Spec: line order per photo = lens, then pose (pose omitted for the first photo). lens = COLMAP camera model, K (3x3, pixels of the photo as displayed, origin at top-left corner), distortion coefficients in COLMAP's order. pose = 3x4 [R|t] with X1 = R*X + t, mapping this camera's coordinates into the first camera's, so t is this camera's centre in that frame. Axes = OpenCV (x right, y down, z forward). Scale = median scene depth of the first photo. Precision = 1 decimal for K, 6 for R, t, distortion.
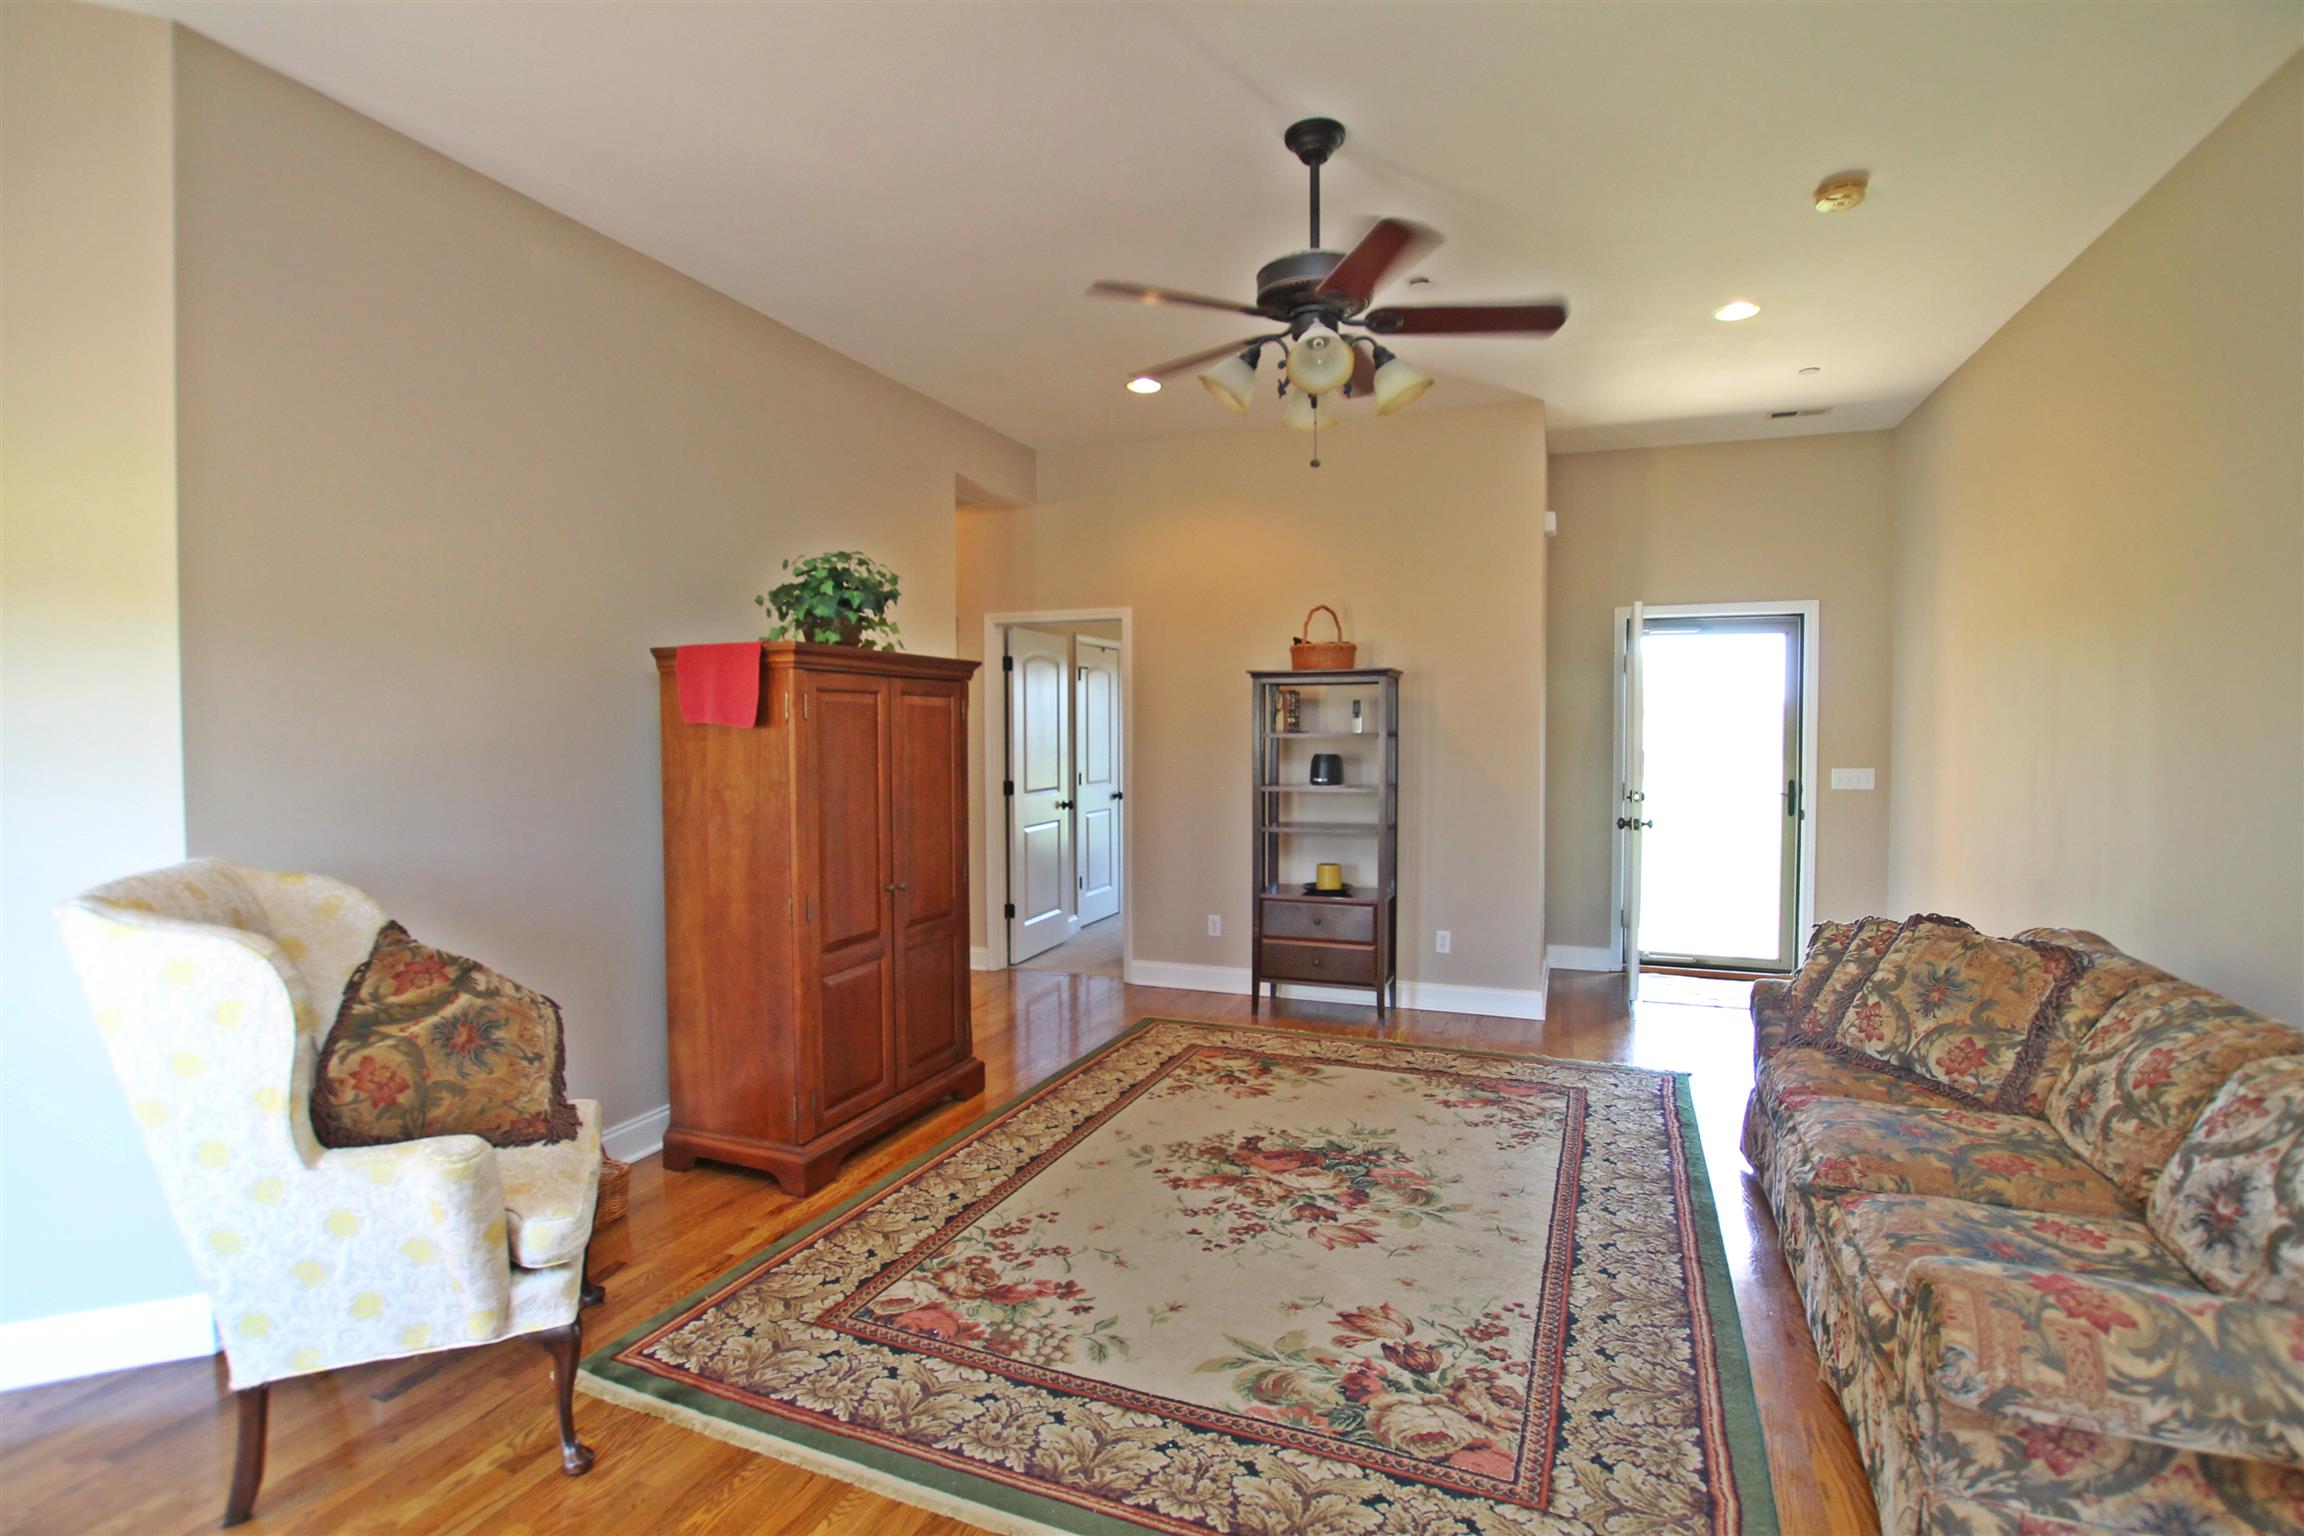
lens RADIAL K [[1085.7, 0, 1150.5], [0, 1085.7, 773.2], [0, 0, 1]] dist [-0.032416, 0.001610]
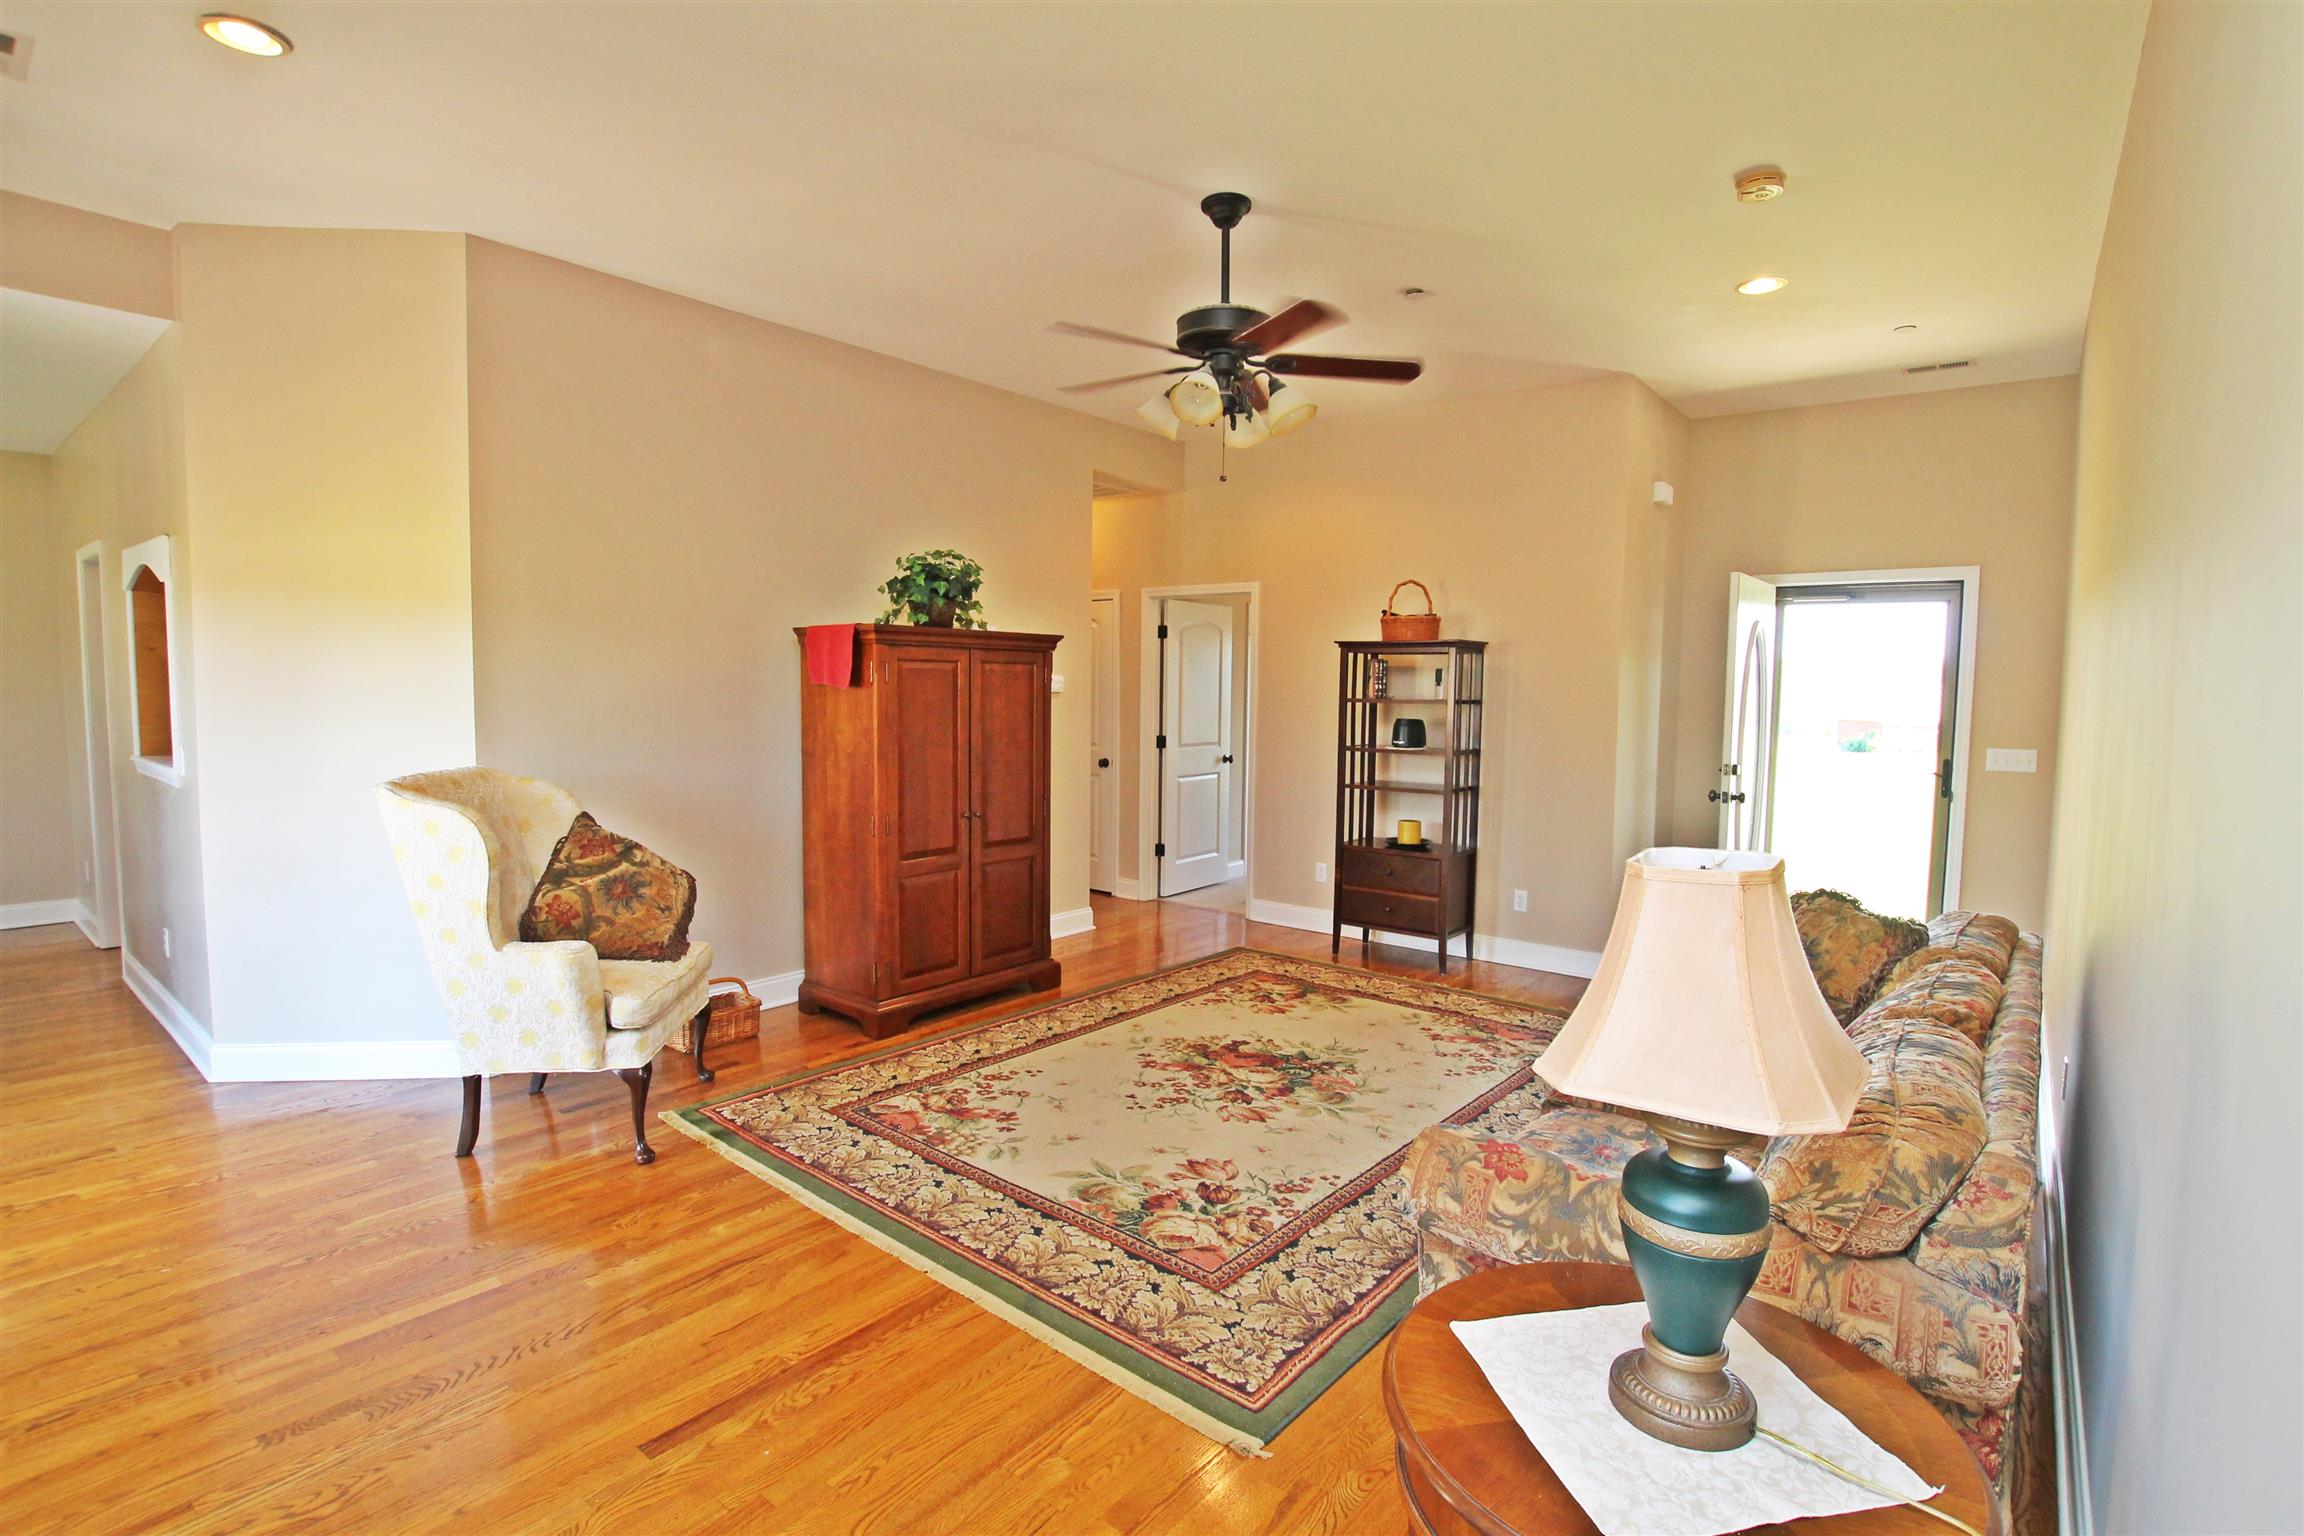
lens RADIAL K [[1085.7, 0, 1149.0], [0, 1085.7, 768.1], [0, 0, 1]] dist [-0.032416, 0.001610]
pose [[0.952597, 0.038253, -0.301819, 0.408144], [-0.027594, 0.998838, 0.039503, -0.006608], [0.302980, -0.029302, 0.952546, -0.175771]]
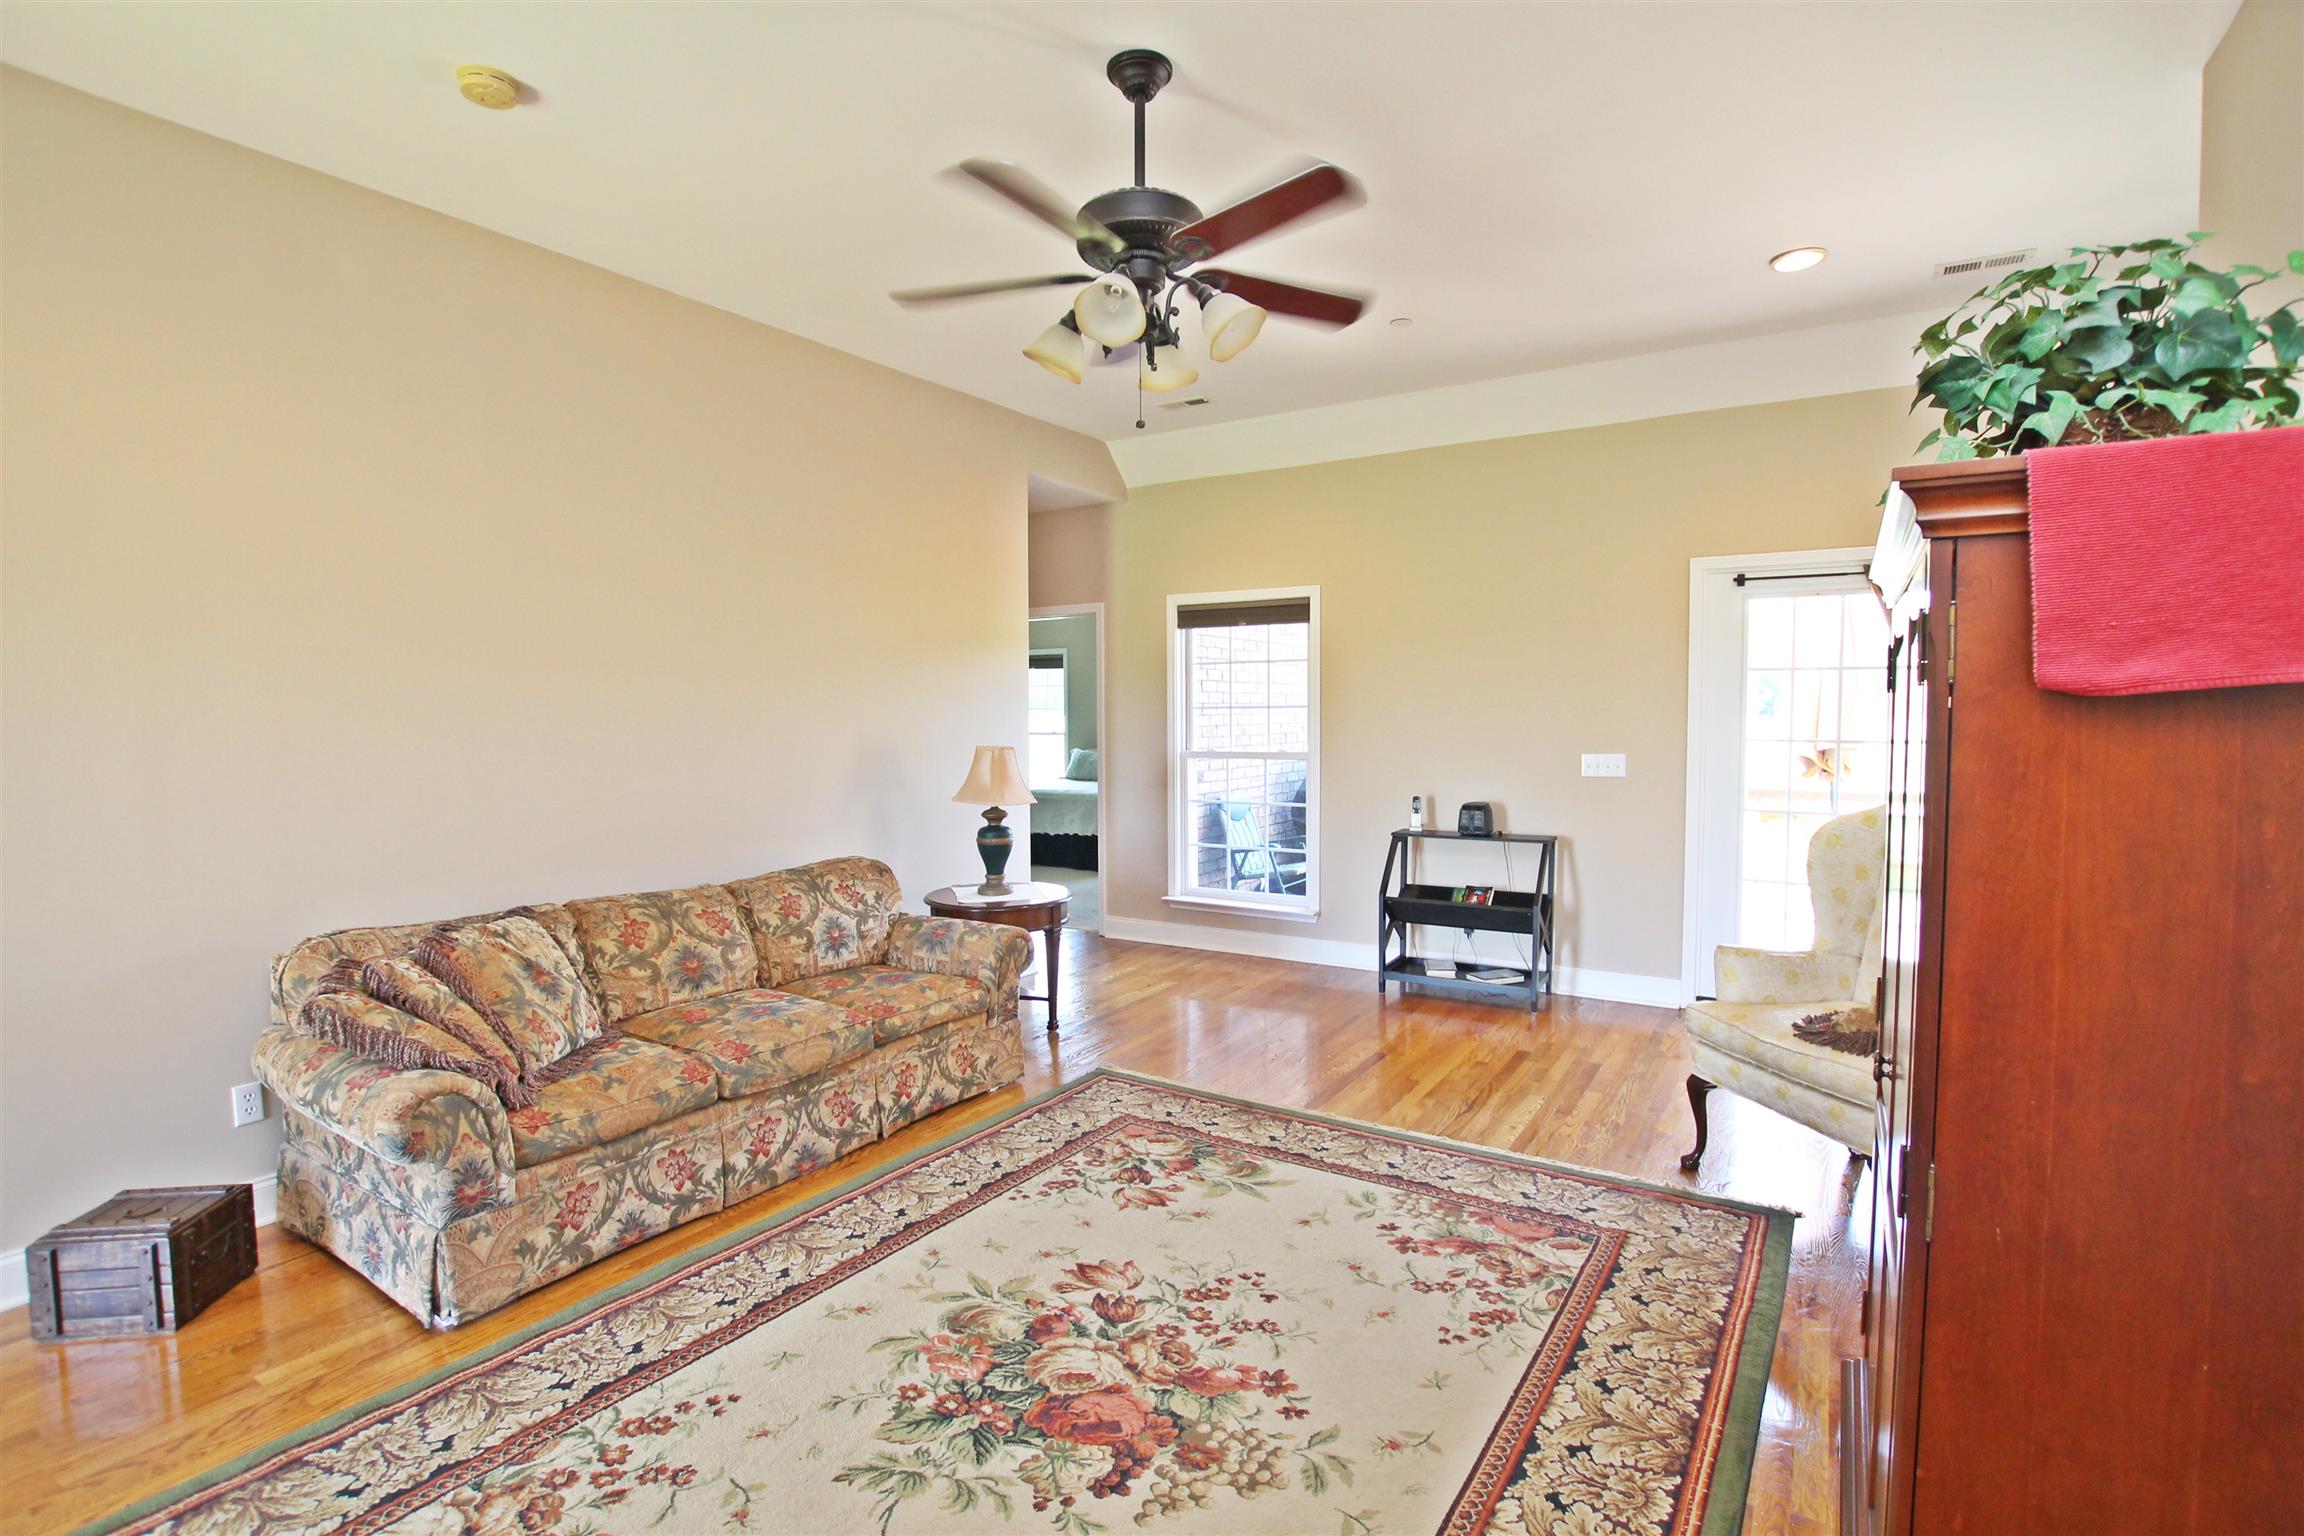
lens RADIAL K [[1085.7, 0, 1163.8], [0, 1085.7, 754.7], [0, 0, 1]] dist [-0.032416, 0.001610]
pose [[-0.983976, 0.001635, 0.178293, -0.029033], [0.016325, 0.996584, 0.080955, -0.072907], [-0.177551, 0.082568, -0.980642, 1.742185]]
